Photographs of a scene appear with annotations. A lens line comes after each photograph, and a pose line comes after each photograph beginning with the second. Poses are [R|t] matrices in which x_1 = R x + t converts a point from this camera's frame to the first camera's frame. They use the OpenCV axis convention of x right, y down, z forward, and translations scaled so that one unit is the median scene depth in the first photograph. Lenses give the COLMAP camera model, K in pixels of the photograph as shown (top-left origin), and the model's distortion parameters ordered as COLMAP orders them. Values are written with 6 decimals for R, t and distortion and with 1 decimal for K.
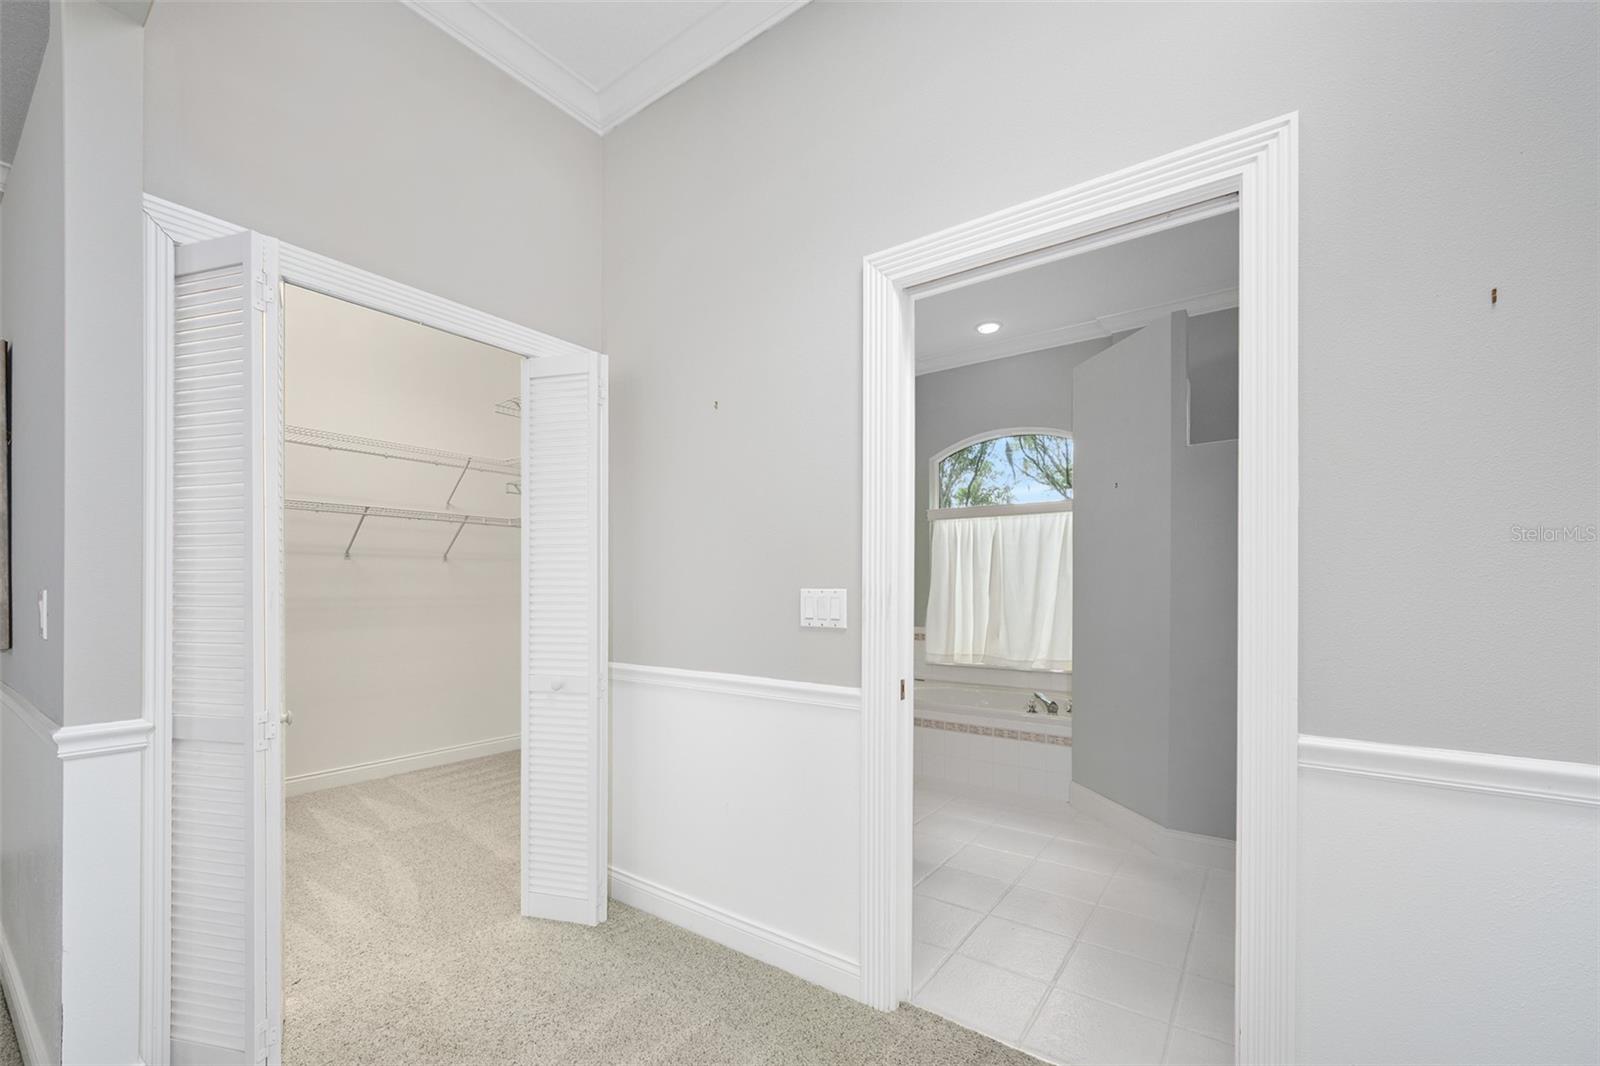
lens RADIAL K [[650.5, 0, 800.4], [0, 650.5, 591.5], [0, 0, 1]] dist [0.000469, 0.000421]
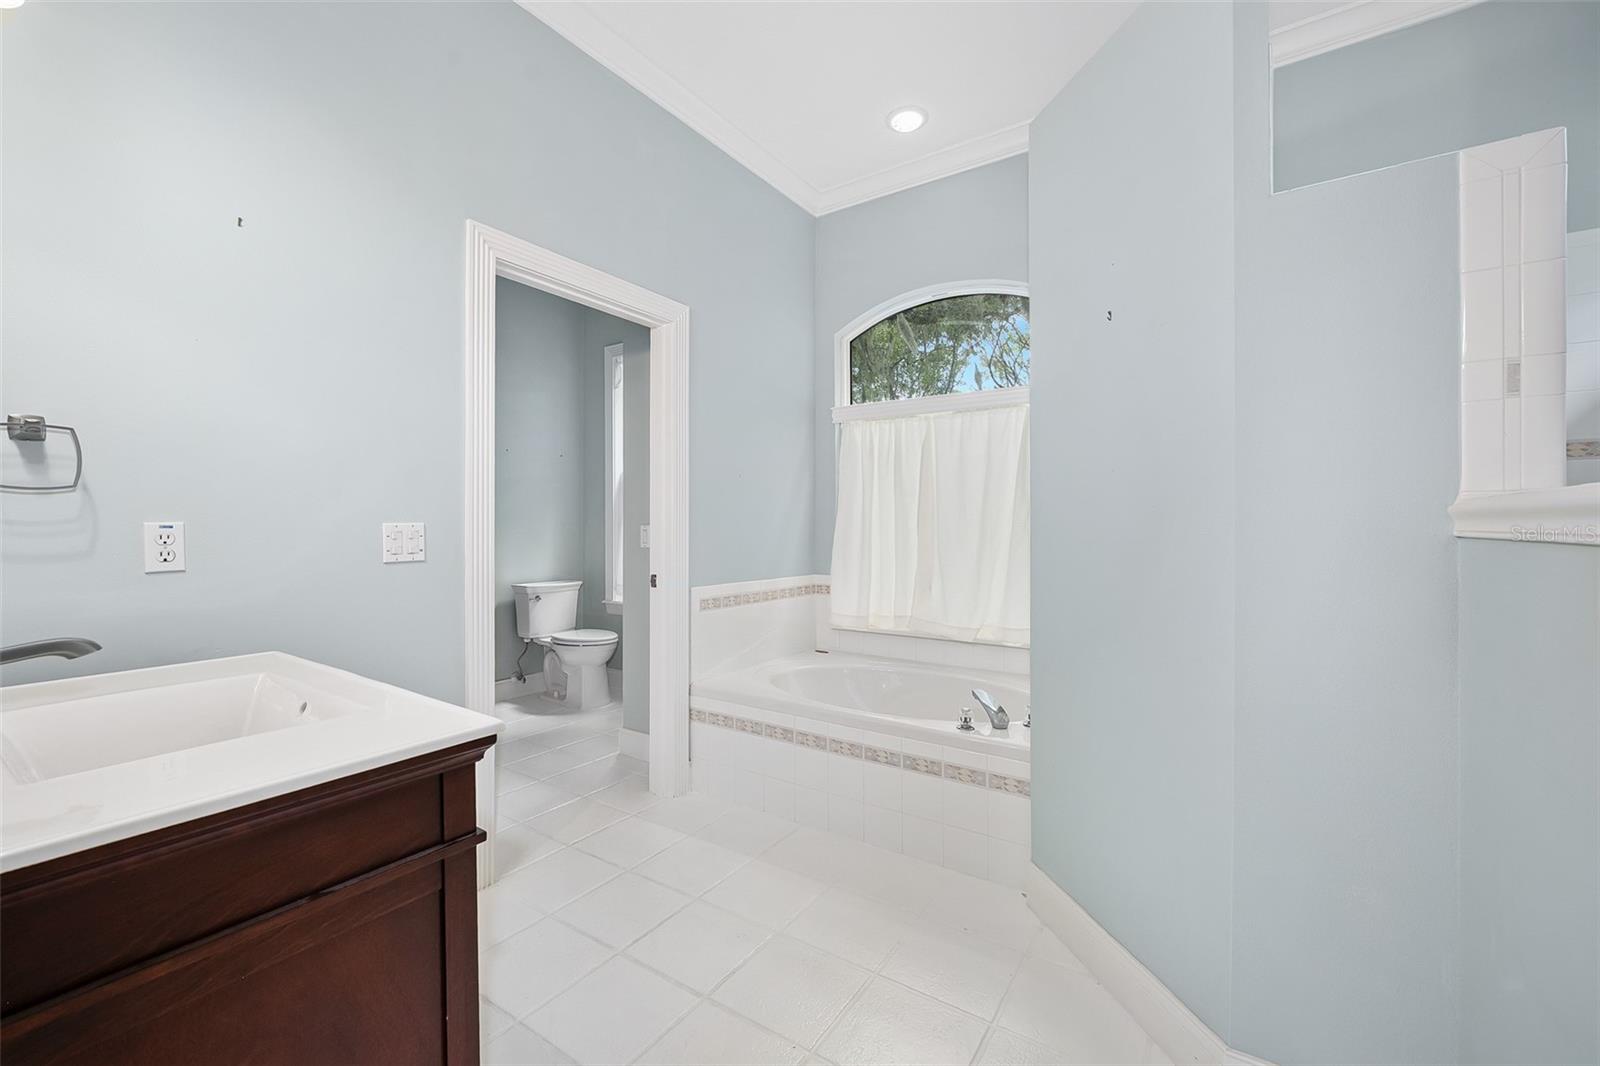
lens RADIAL K [[650.5, 0, 803.2], [0, 650.5, 527.0], [0, 0, 1]] dist [0.000469, 0.000421]
pose [[0.999213, -0.003740, 0.039481, 0.148660], [0.003663, 0.999991, 0.002019, 0.001099], [-0.039488, -0.001873, 0.999218, 0.332247]]
